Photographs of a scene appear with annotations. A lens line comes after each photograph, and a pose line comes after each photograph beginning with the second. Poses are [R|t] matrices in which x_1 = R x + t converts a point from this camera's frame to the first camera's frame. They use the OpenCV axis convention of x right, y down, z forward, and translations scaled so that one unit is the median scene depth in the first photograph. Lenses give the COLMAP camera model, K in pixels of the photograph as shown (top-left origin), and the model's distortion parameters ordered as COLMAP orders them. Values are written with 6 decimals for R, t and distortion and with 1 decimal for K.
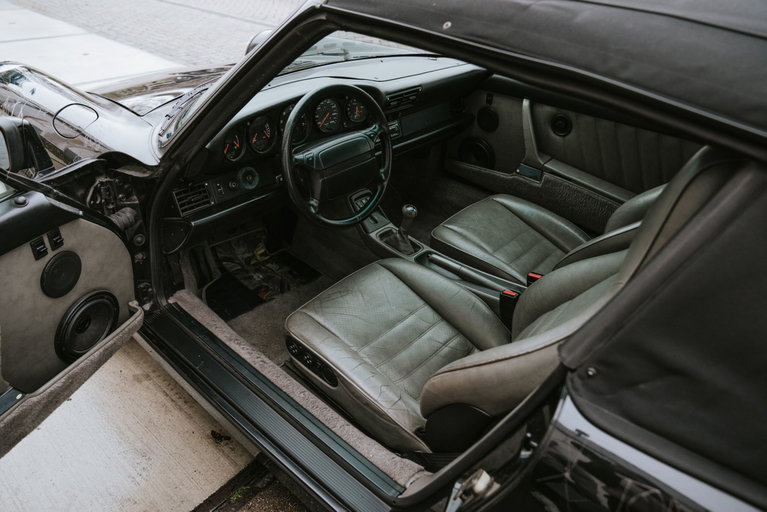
lens RADIAL K [[519.6, 0, 384.8], [0, 519.6, 255.8], [0, 0, 1]] dist [-0.025040, 0.002670]
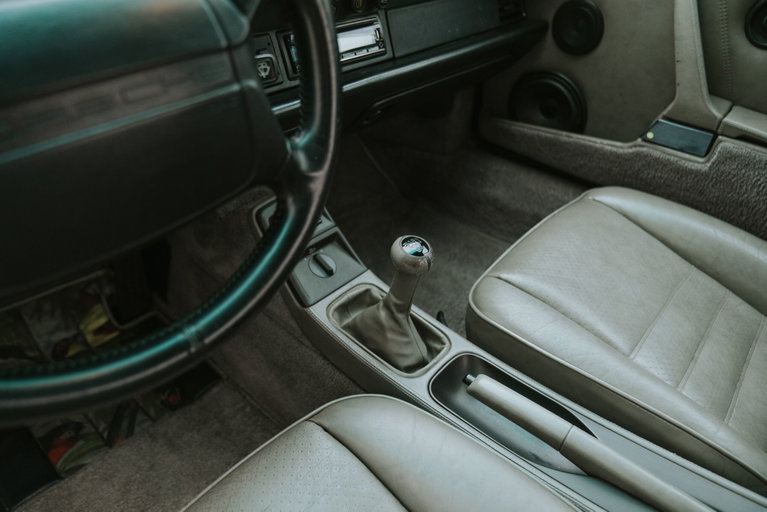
lens RADIAL K [[519.6, 0, 378.4], [0, 519.6, 254.1], [0, 0, 1]] dist [-0.025040, 0.002670]
pose [[0.999299, -0.017362, -0.033175, 0.033567], [0.018880, 0.998763, 0.046005, -0.094267], [0.032335, -0.046599, 0.998390, 0.592354]]
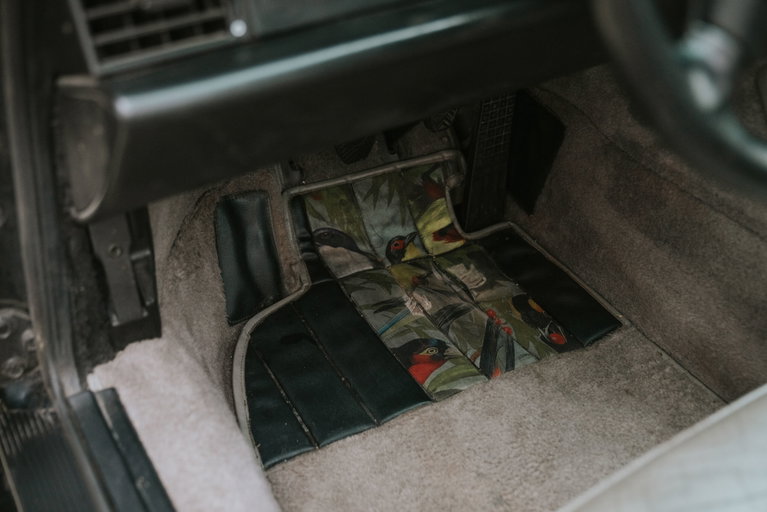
lens RADIAL K [[939.2, 0, 382.6], [0, 939.2, 258.8], [0, 0, 1]] dist [0.015882, 0.000000]
pose [[0.944419, 0.130635, -0.301673, -0.096633], [-0.113896, 0.990843, 0.072508, -0.027594], [0.308383, -0.034119, 0.950650, 0.454834]]
